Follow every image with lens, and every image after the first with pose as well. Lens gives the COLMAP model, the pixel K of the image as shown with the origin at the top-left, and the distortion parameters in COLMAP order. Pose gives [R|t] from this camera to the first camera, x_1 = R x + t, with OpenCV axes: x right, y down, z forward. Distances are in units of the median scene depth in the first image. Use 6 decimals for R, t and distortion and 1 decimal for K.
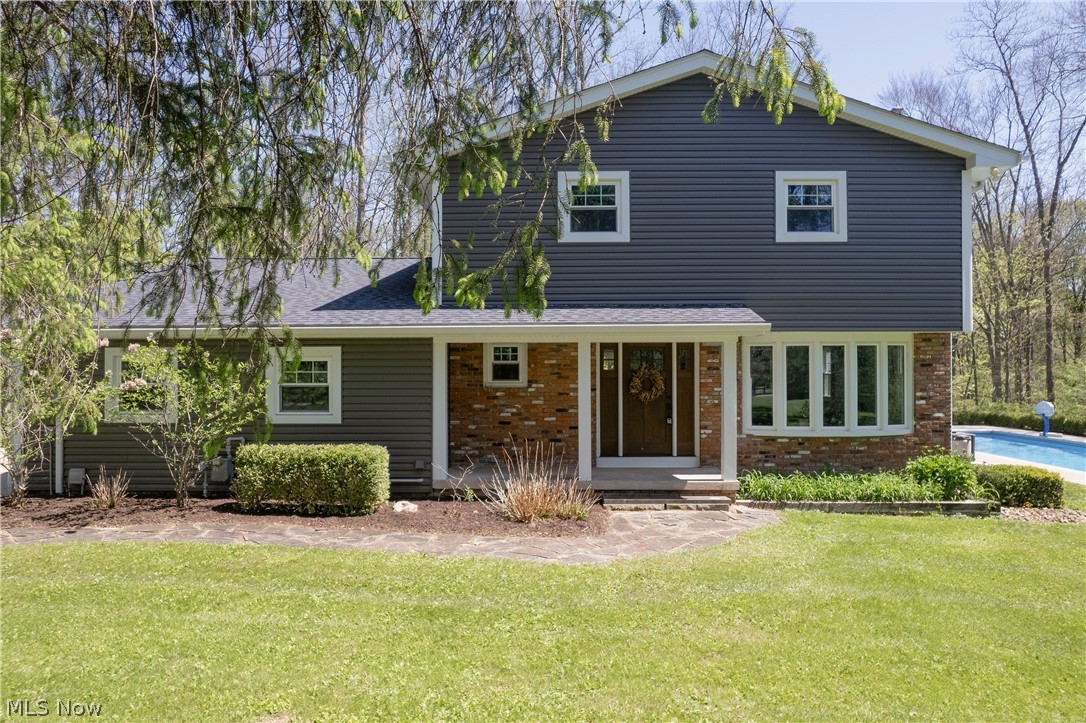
lens RADIAL K [[690.2, 0, 544.2], [0, 690.2, 369.9], [0, 0, 1]] dist [-0.069578, 0.064838]
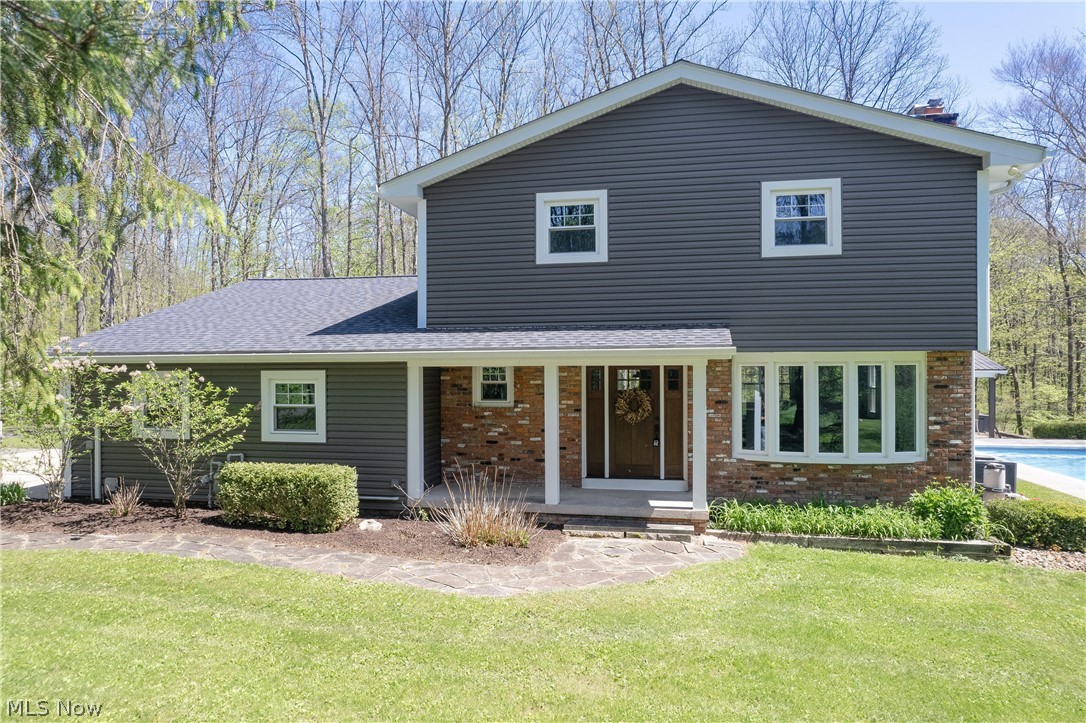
lens RADIAL K [[690.2, 0, 544.2], [0, 690.2, 369.9], [0, 0, 1]] dist [-0.069578, 0.064838]
pose [[0.983670, -0.001015, -0.179978, 0.225731], [0.002100, 0.999981, 0.005833, -0.039705], [0.179968, -0.006116, 0.983653, 0.015397]]
